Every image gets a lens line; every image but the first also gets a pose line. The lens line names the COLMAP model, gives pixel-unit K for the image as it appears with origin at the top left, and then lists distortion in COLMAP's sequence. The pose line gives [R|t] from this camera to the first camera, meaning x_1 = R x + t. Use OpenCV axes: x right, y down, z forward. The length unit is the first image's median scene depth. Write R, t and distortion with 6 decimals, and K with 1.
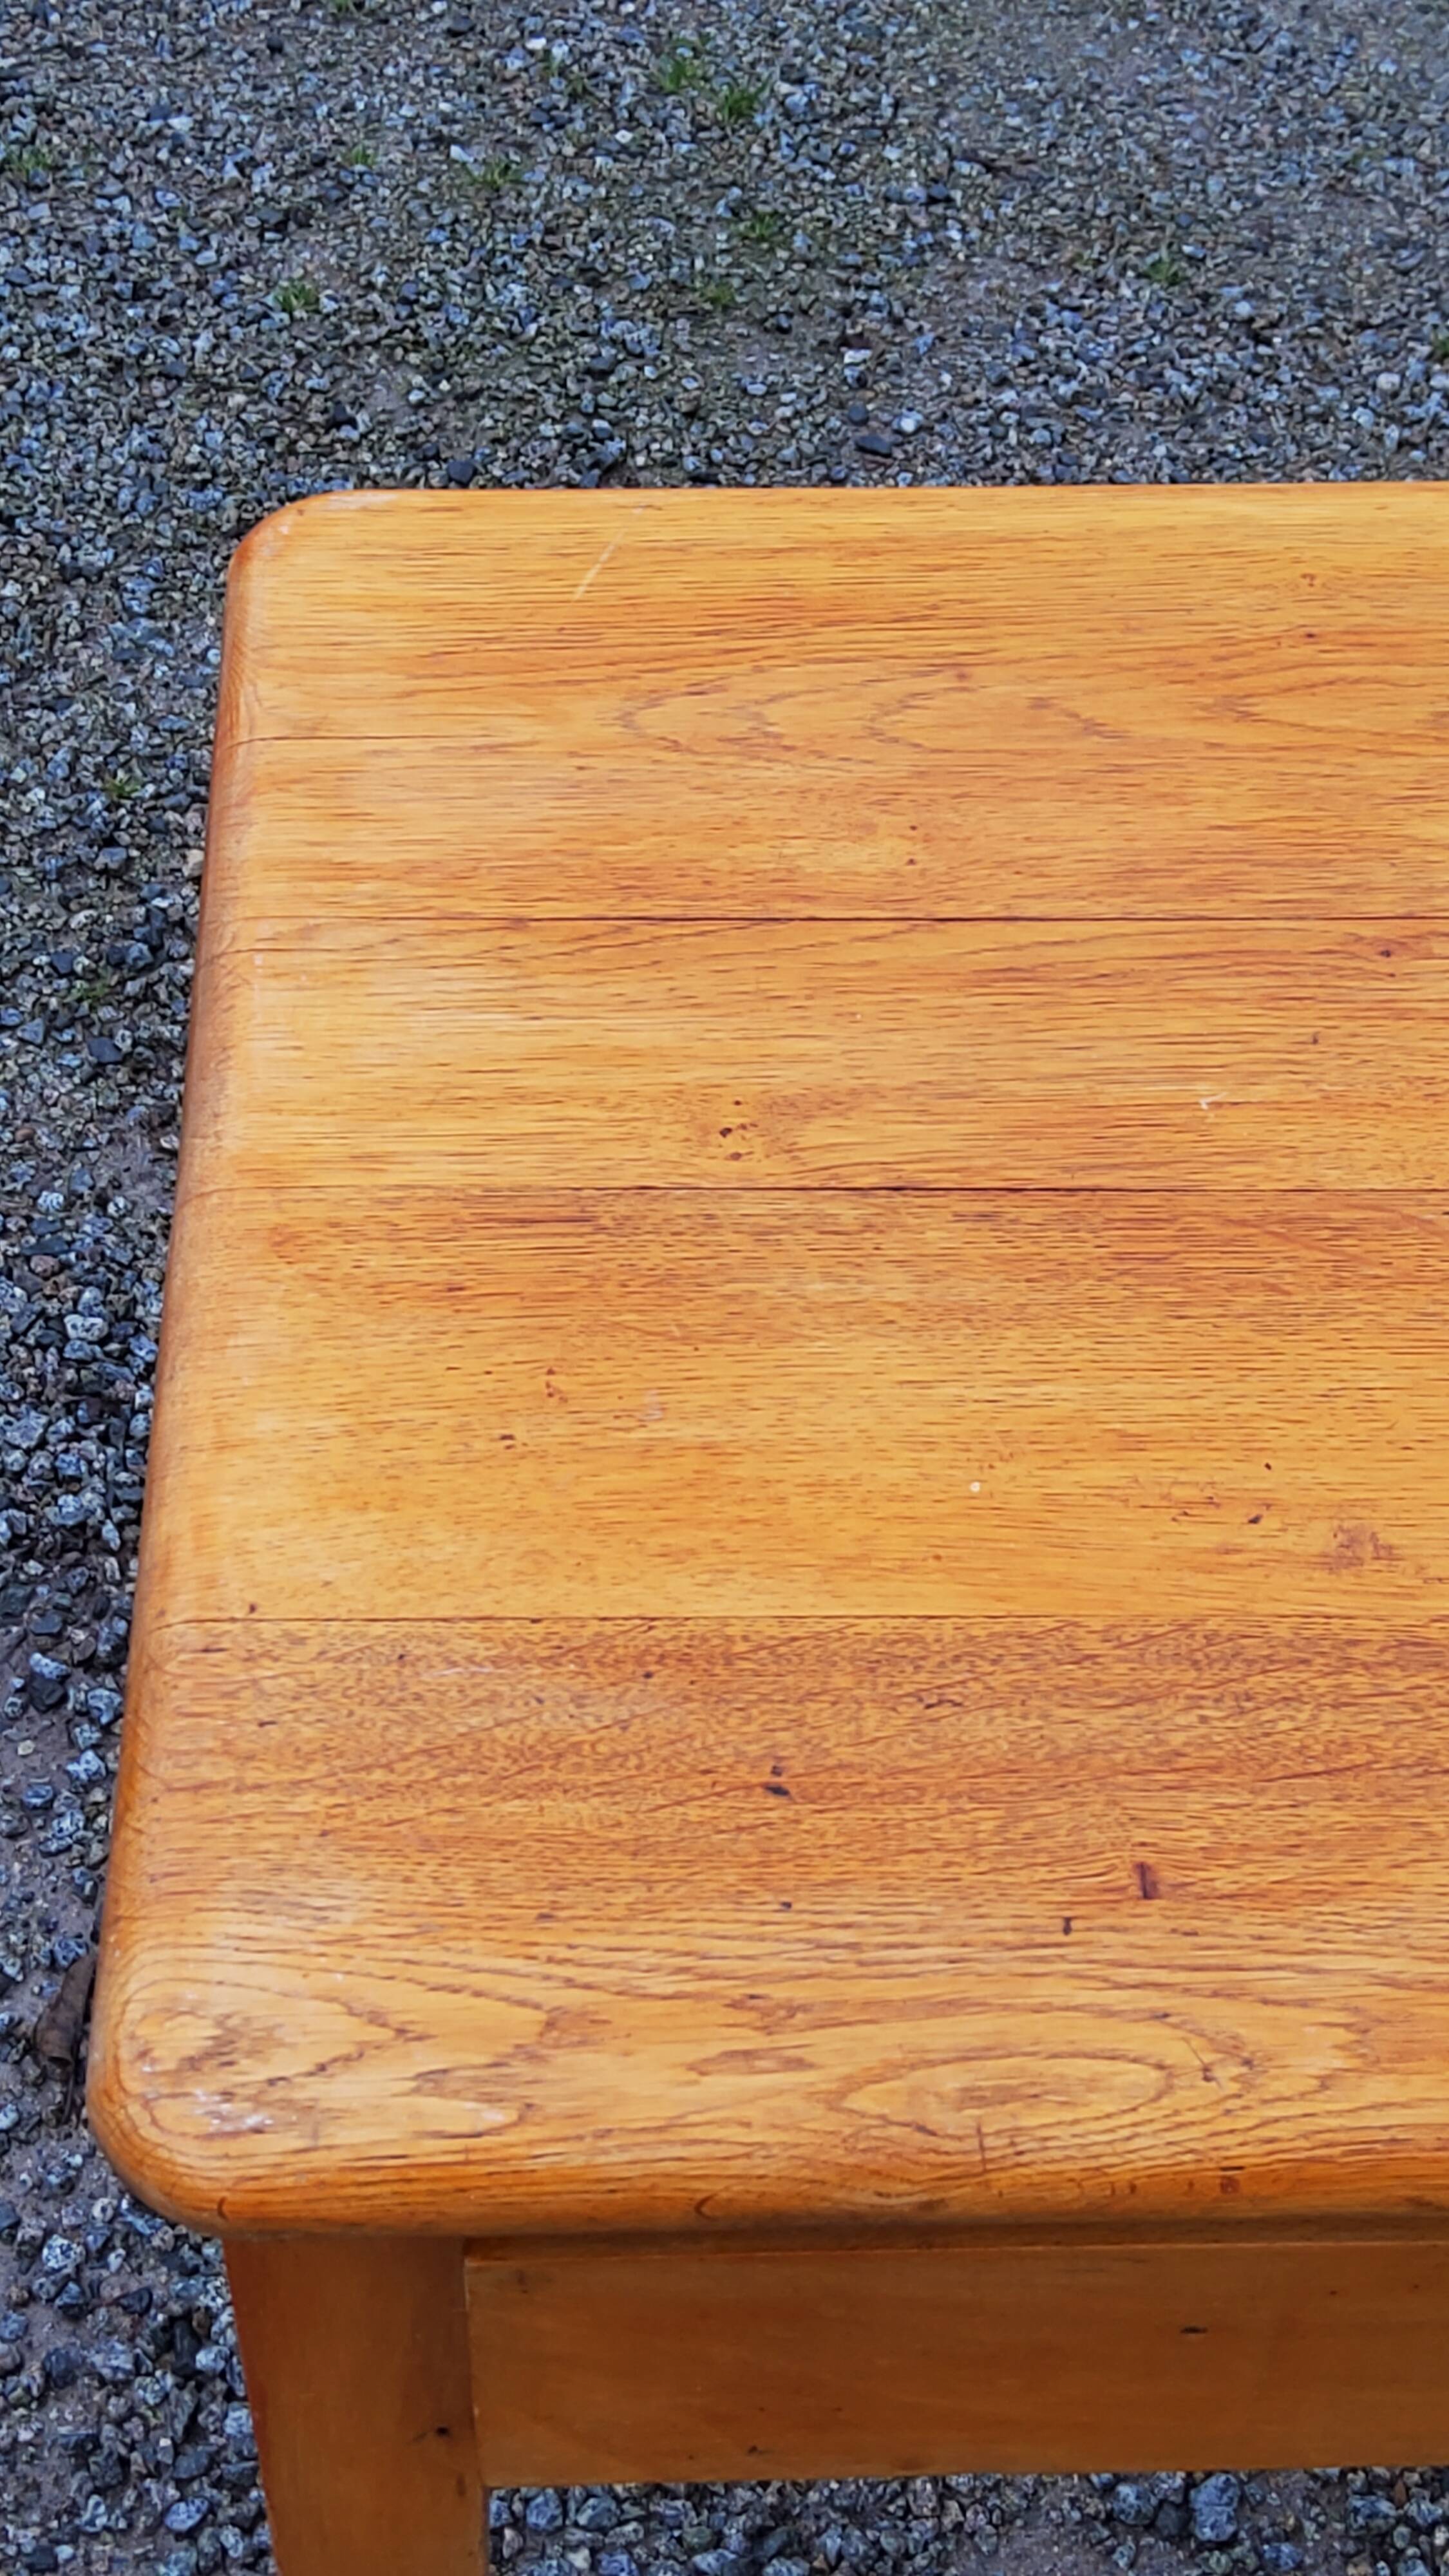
lens RADIAL K [[3808.9, 0, 755.1], [0, 3808.9, 1256.5], [0, 0, 1]] dist [0.120112, 0.000000]
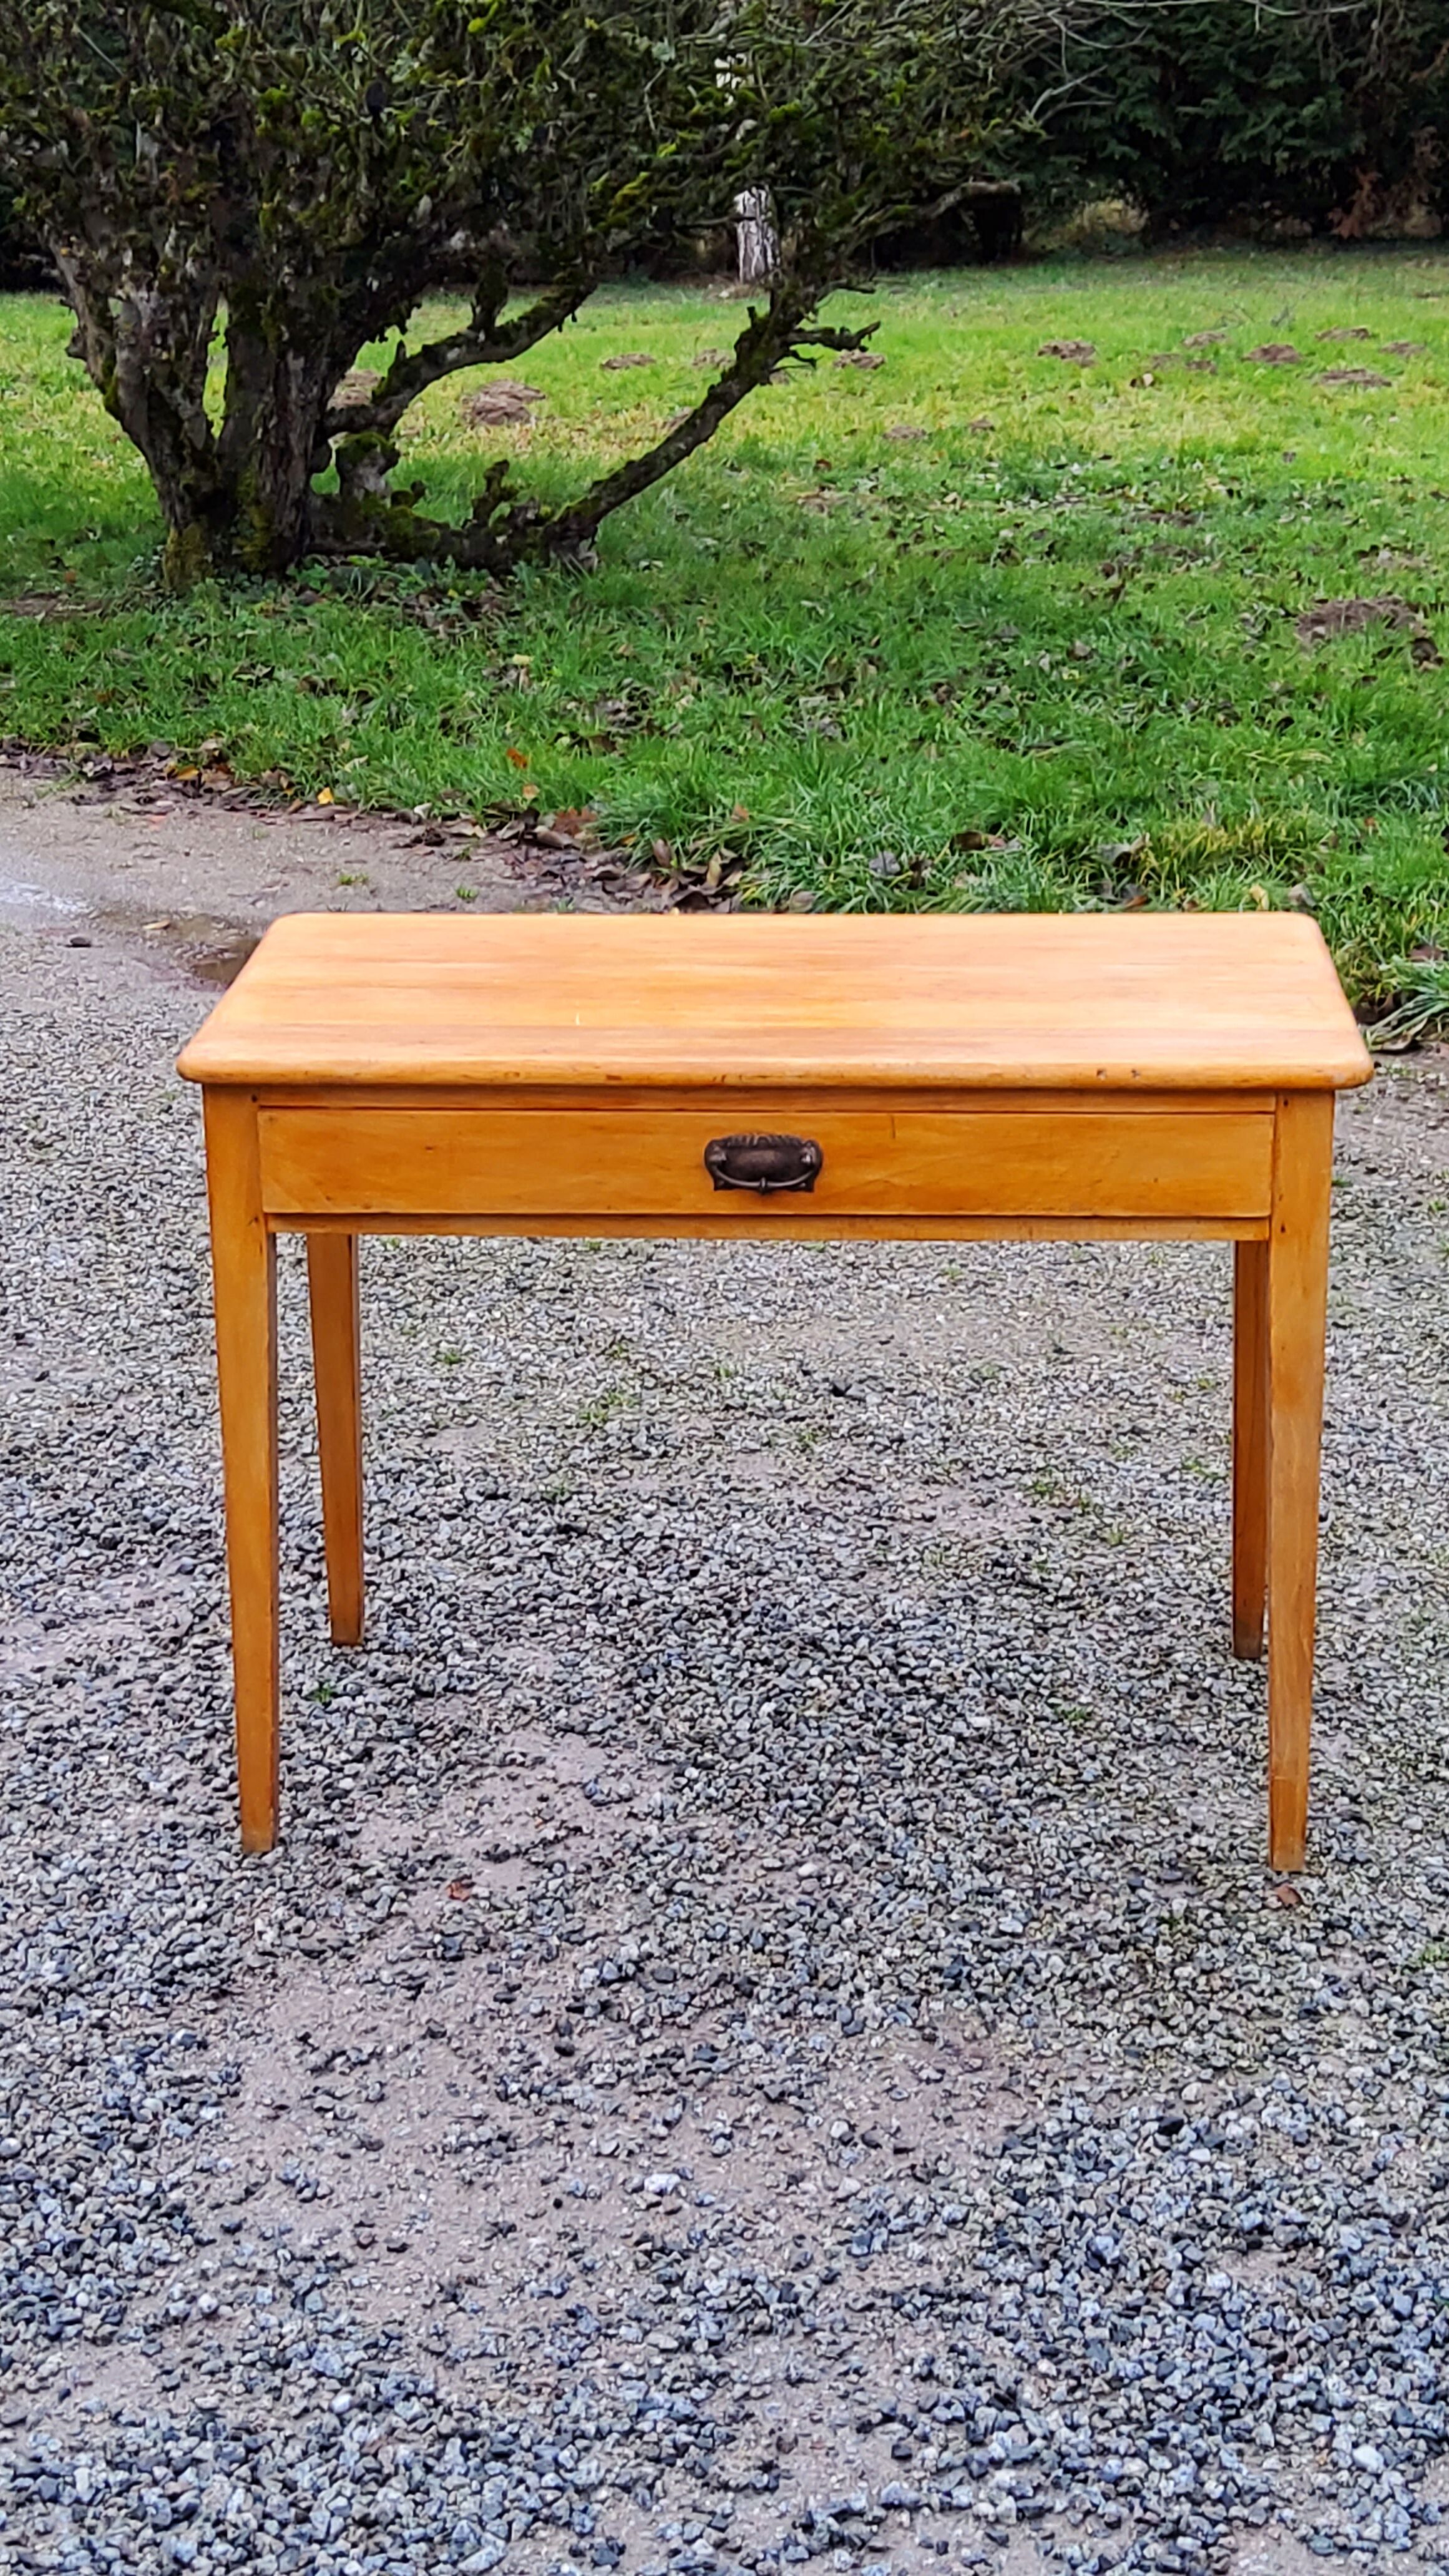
lens RADIAL K [[3808.1, 0, 757.3], [0, 3808.1, 1289.2], [0, 0, 1]] dist [0.112279, 0.000000]
pose [[0.996344, 0.003050, -0.085381, 0.638128], [-0.041917, 0.888264, -0.457417, 1.769565], [0.074446, 0.459324, 0.885144, -1.989882]]
